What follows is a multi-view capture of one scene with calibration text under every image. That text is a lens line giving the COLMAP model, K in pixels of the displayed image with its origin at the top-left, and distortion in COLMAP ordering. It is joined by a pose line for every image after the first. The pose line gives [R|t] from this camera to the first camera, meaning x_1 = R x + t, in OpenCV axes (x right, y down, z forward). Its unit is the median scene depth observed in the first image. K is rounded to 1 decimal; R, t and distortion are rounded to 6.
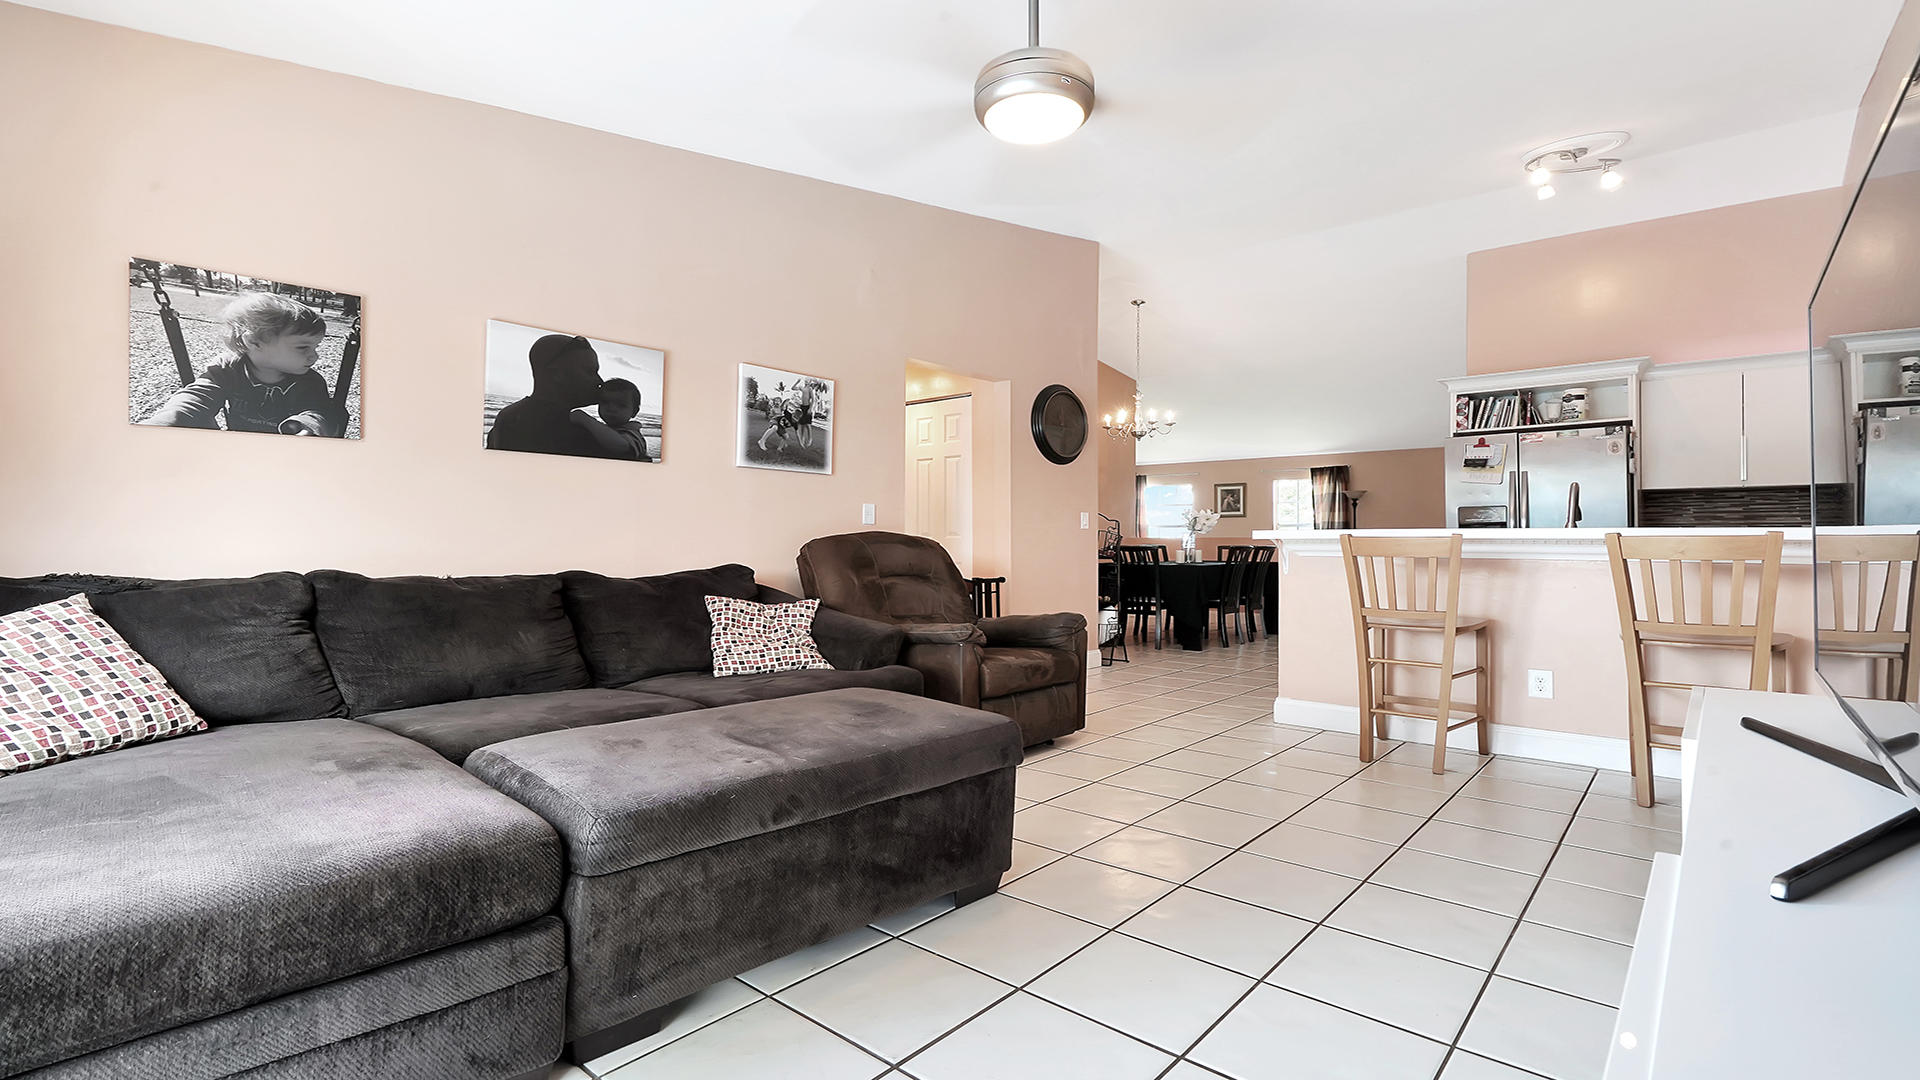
lens RADIAL K [[891.5, 0, 959.1], [0, 891.5, 529.9], [0, 0, 1]] dist [-0.002622, -0.000091]
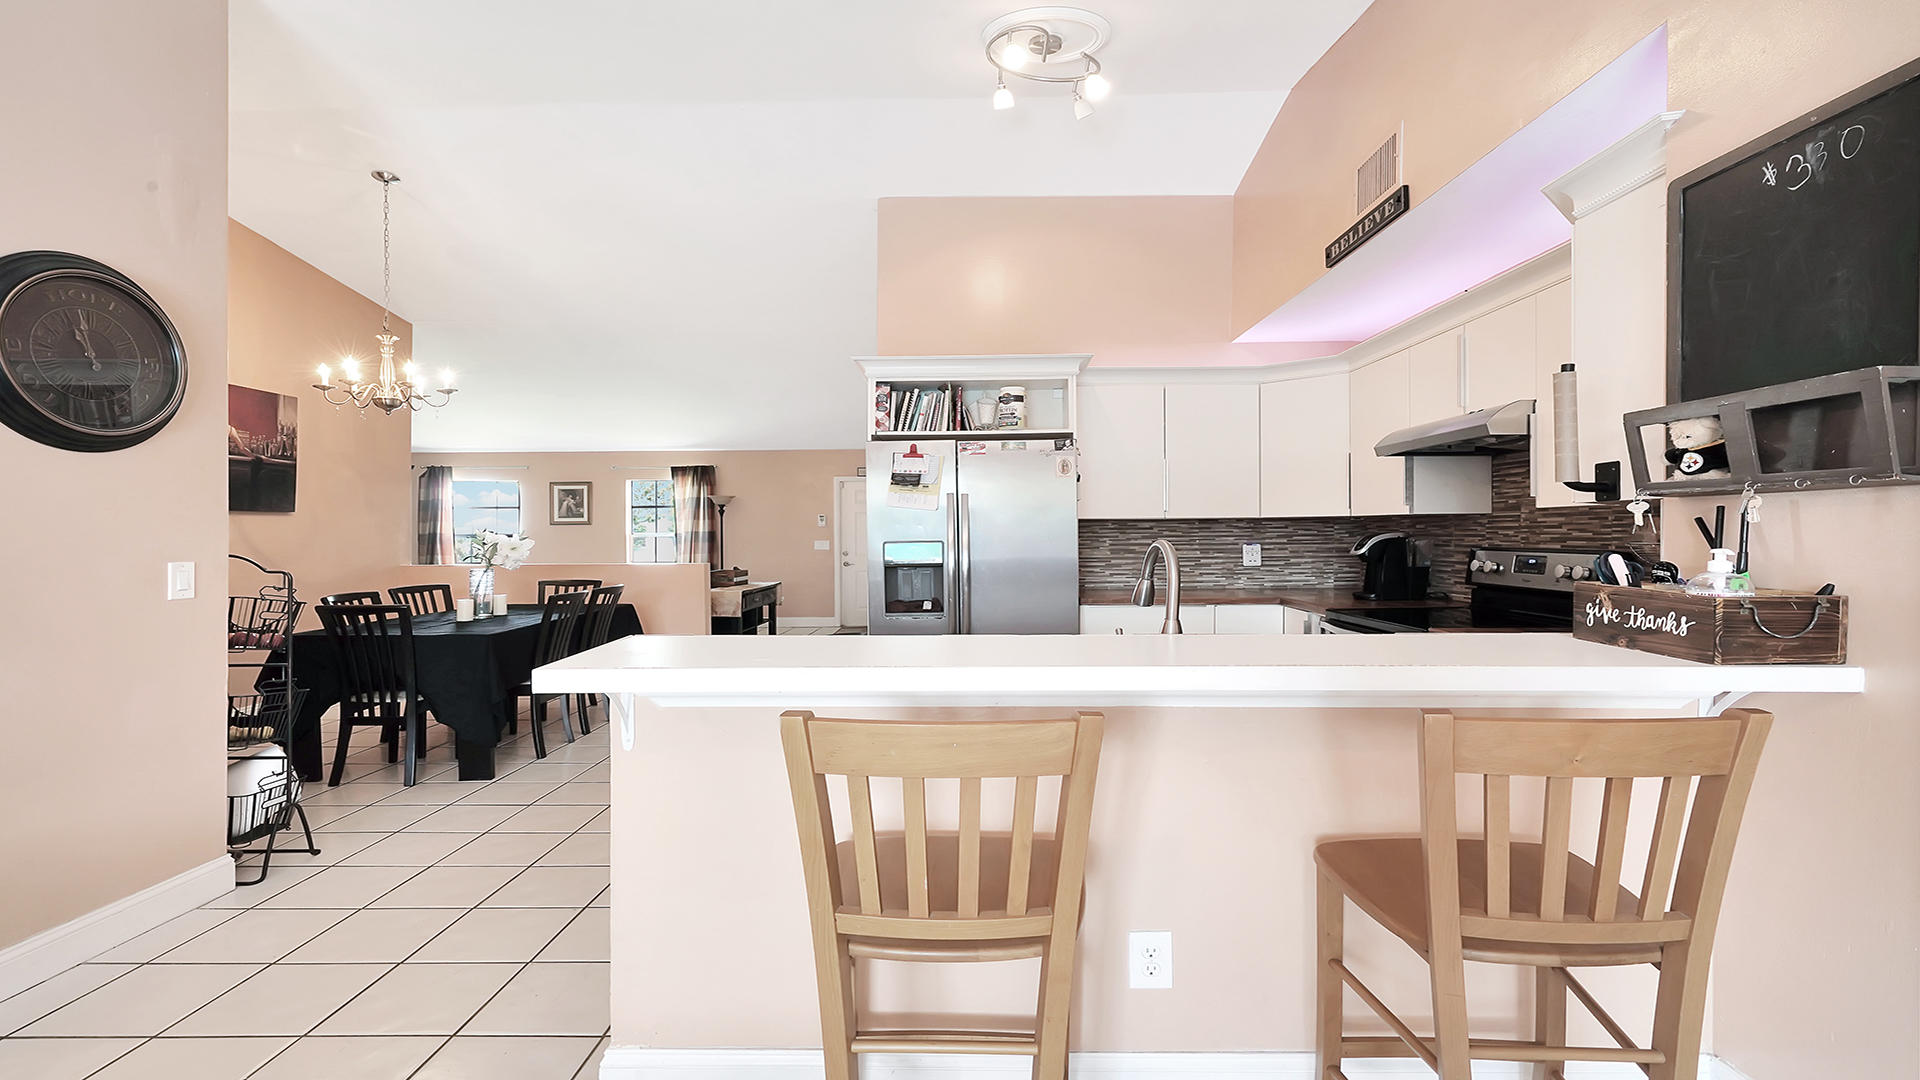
lens RADIAL K [[891.5, 0, 970.0], [0, 891.5, 530.1], [0, 0, 1]] dist [-0.002622, -0.000091]
pose [[0.763696, -0.004112, 0.645562, 0.154135], [-0.001480, 0.999966, 0.008120, -0.038479], [-0.645574, -0.007156, 0.763664, 0.404164]]
